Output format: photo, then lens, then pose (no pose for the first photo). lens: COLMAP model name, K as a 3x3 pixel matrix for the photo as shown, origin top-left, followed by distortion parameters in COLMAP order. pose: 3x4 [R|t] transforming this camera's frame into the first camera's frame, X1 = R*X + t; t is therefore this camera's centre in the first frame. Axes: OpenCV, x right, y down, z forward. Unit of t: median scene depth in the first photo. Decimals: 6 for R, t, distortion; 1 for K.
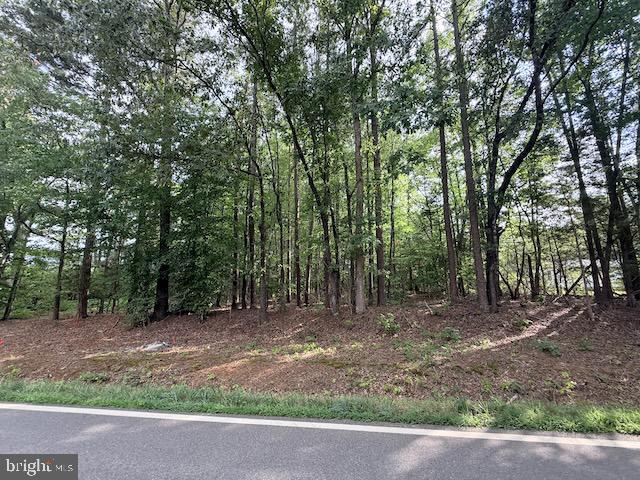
lens RADIAL K [[256.4, 0, 317.8], [0, 256.4, 240.5], [0, 0, 1]] dist [0.003575, -0.000150]
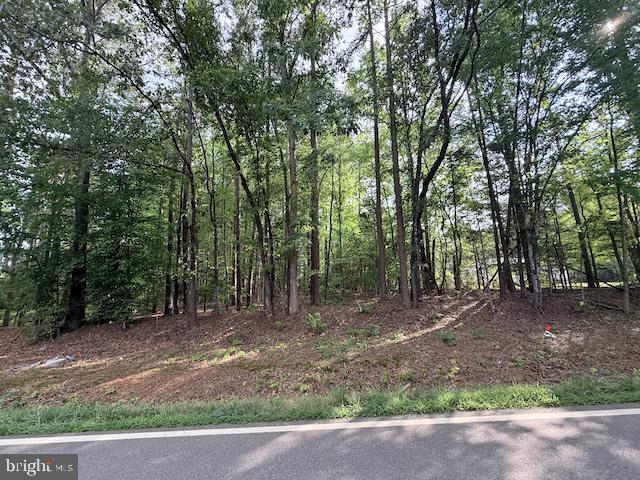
lens RADIAL K [[256.4, 0, 318.0], [0, 256.4, 239.7], [0, 0, 1]] dist [0.003575, -0.000150]
pose [[0.989336, -0.001063, 0.145644, 0.167093], [0.001625, 0.999992, -0.003739, -0.006711], [-0.145639, 0.003936, 0.989330, -0.022000]]
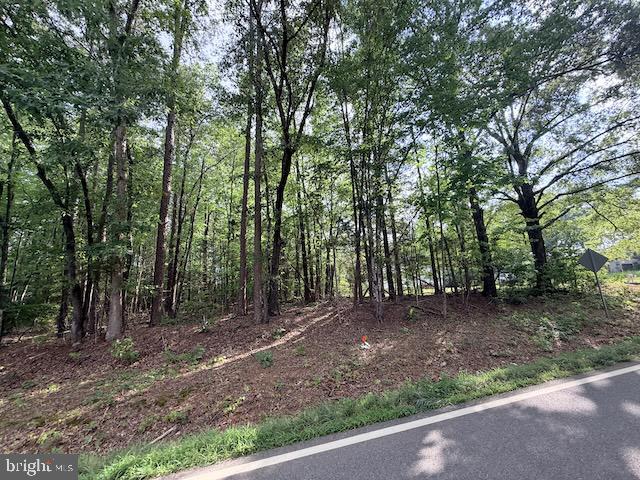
lens RADIAL K [[256.4, 0, 318.5], [0, 256.4, 240.5], [0, 0, 1]] dist [0.003575, -0.000150]
pose [[0.914506, 0.027547, 0.403635, 0.625338], [-0.015452, 0.999330, -0.033193, -0.022406], [-0.404278, 0.024118, 0.914318, -0.033894]]
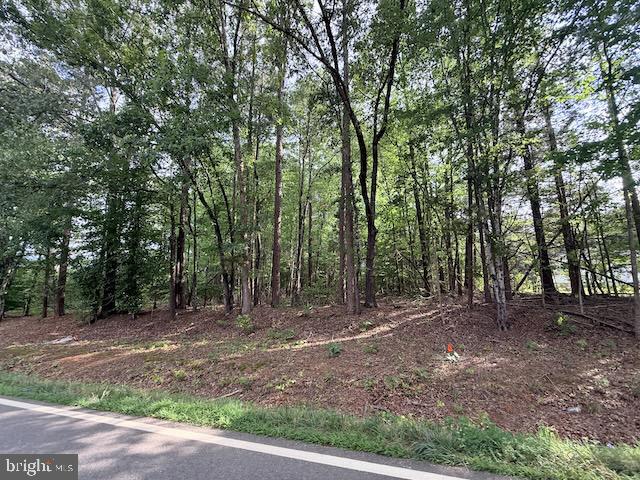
lens RADIAL K [[256.4, 0, 318.6], [0, 256.4, 240.8], [0, 0, 1]] dist [0.003575, -0.000150]
pose [[0.985366, -0.041928, -0.165214, 0.968259], [0.043221, 0.999057, 0.004239, -0.027998], [0.164880, -0.011318, 0.986249, -0.031015]]
